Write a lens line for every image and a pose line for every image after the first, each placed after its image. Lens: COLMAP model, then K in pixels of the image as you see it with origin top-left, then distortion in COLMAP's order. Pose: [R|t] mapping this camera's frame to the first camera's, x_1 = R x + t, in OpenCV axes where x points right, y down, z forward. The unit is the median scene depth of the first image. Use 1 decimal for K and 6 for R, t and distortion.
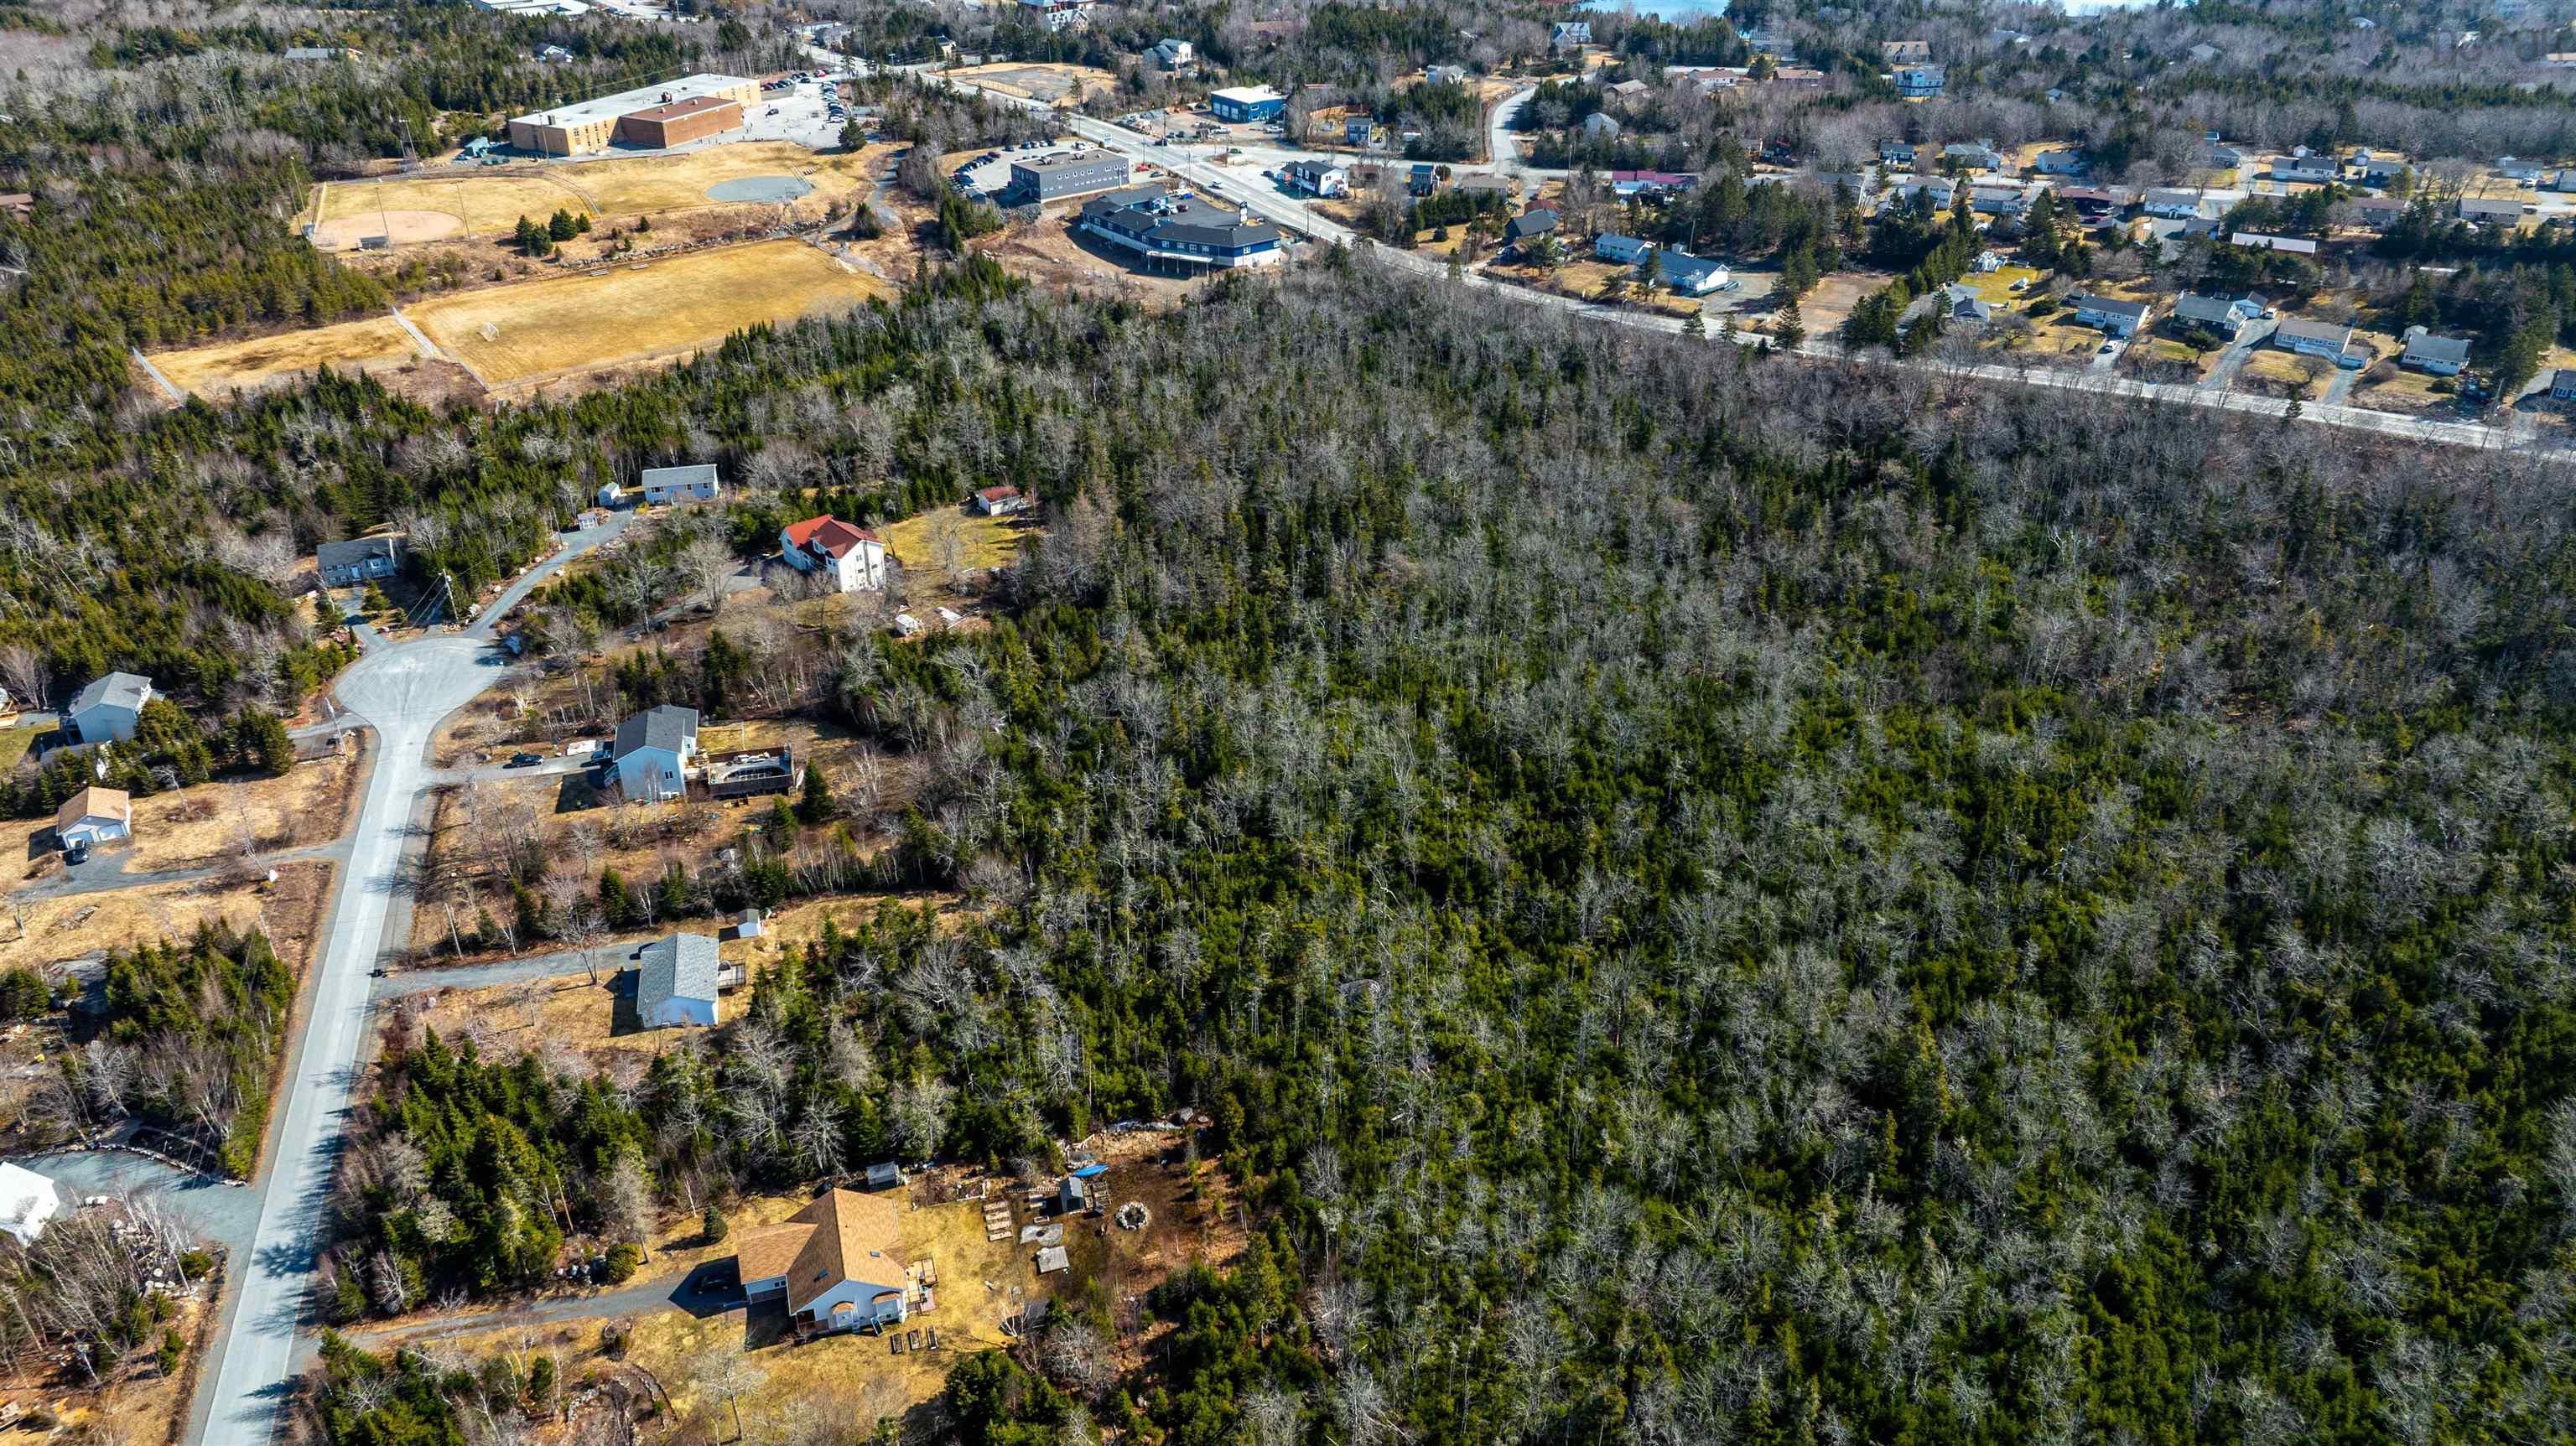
lens RADIAL K [[1927.3, 0, 1280.2], [0, 1927.3, 730.2], [0, 0, 1]] dist [-0.032910, 0.026556]
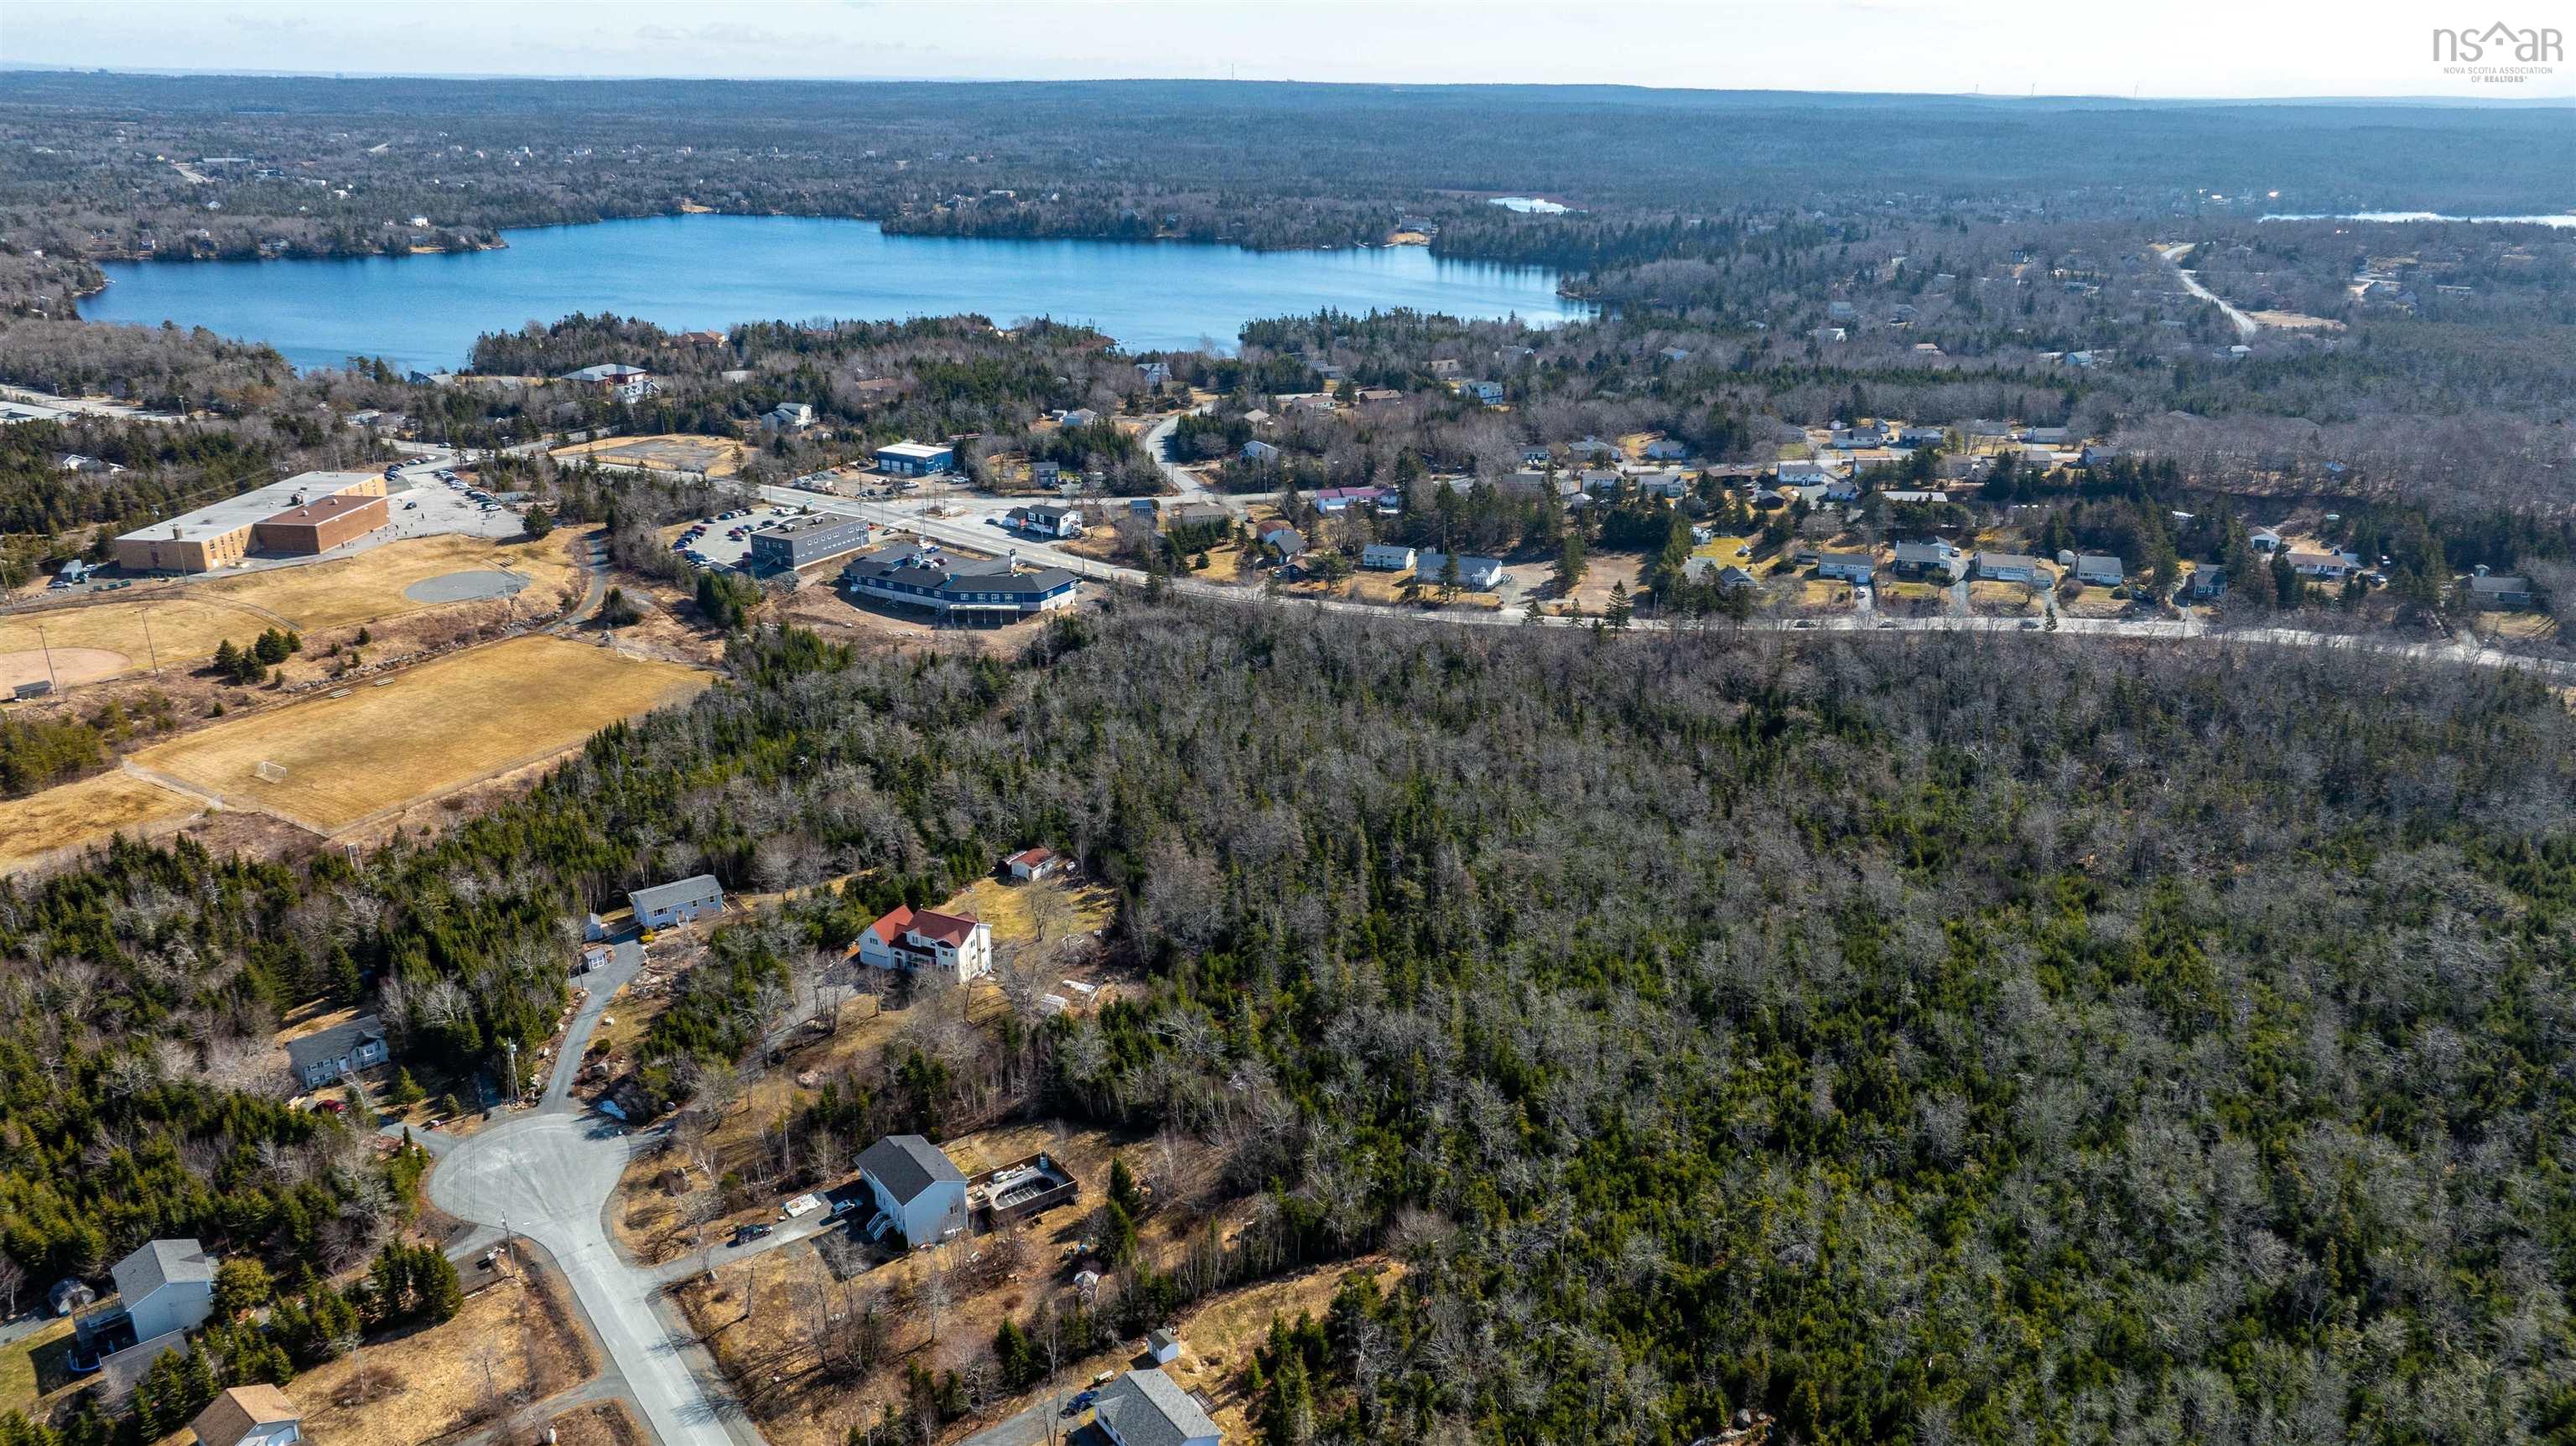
lens RADIAL K [[1927.3, 0, 1290.2], [0, 1927.3, 718.3], [0, 0, 1]] dist [-0.032910, 0.026556]
pose [[0.919482, -0.125899, 0.372429, -0.282582], [0.188356, 0.972605, -0.136242, -0.027785], [-0.345073, 0.195421, 0.918006, 0.054441]]
